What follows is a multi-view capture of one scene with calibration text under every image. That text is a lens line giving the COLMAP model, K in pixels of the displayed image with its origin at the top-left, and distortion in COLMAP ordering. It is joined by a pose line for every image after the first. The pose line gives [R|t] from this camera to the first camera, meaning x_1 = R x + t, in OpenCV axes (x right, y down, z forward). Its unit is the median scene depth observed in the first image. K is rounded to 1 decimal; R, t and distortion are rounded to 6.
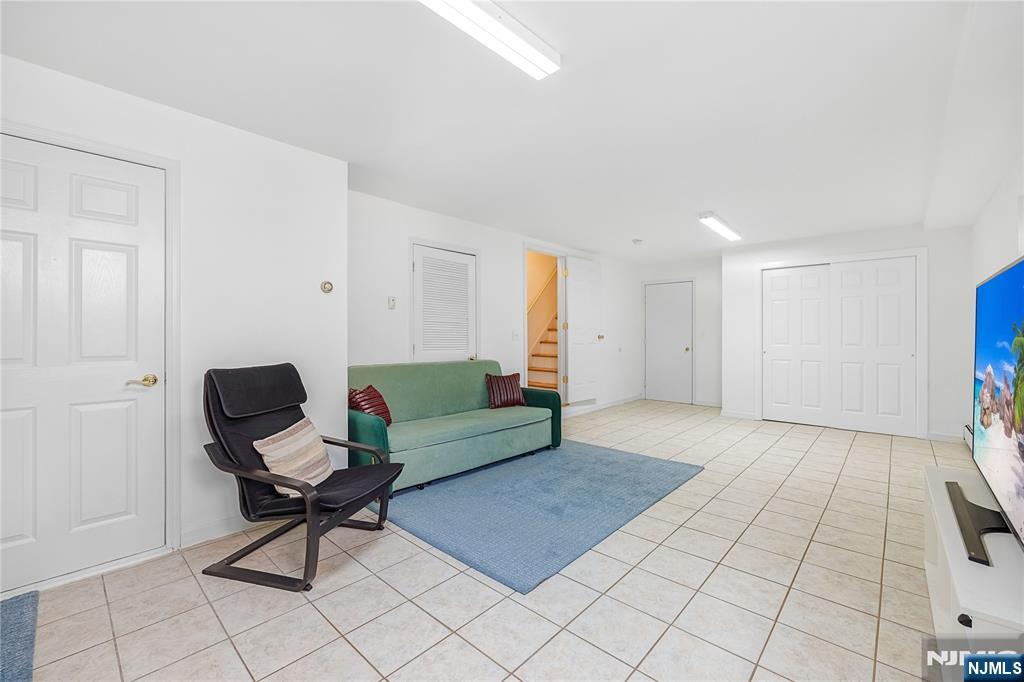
lens RADIAL K [[419.8, 0, 511.2], [0, 419.8, 332.4], [0, 0, 1]] dist [-0.002745, 0.000416]
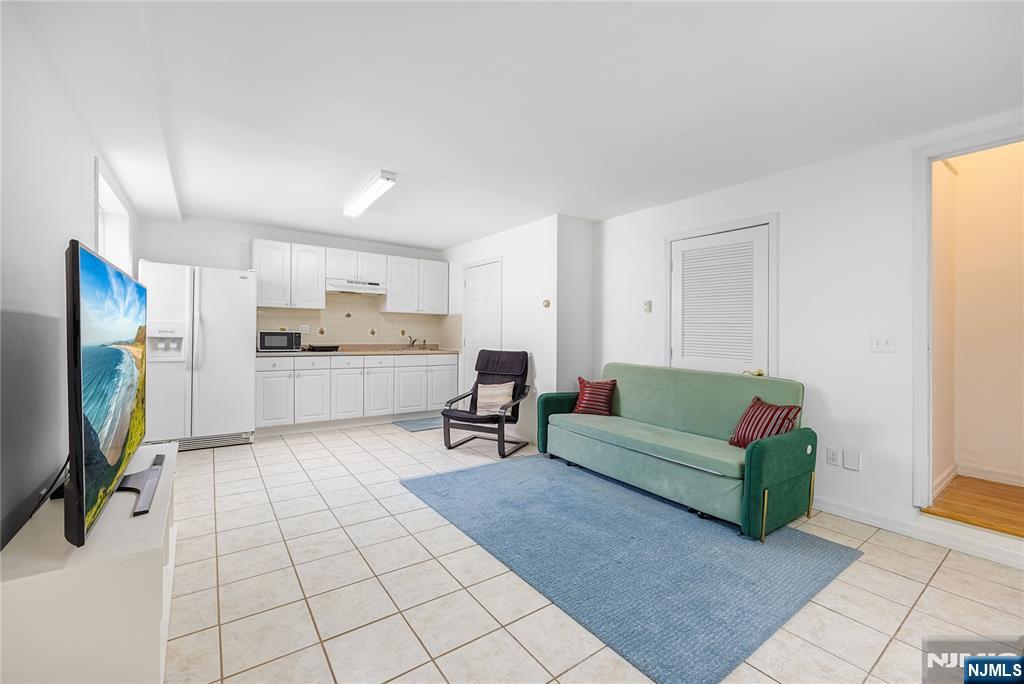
lens RADIAL K [[419.8, 0, 511.8], [0, 419.8, 339.8], [0, 0, 1]] dist [-0.002745, 0.000416]
pose [[-0.196246, 0.006815, -0.980531, 1.394927], [-0.015563, 0.999828, 0.010064, 0.011055], [0.980431, 0.017235, -0.196106, 1.520169]]
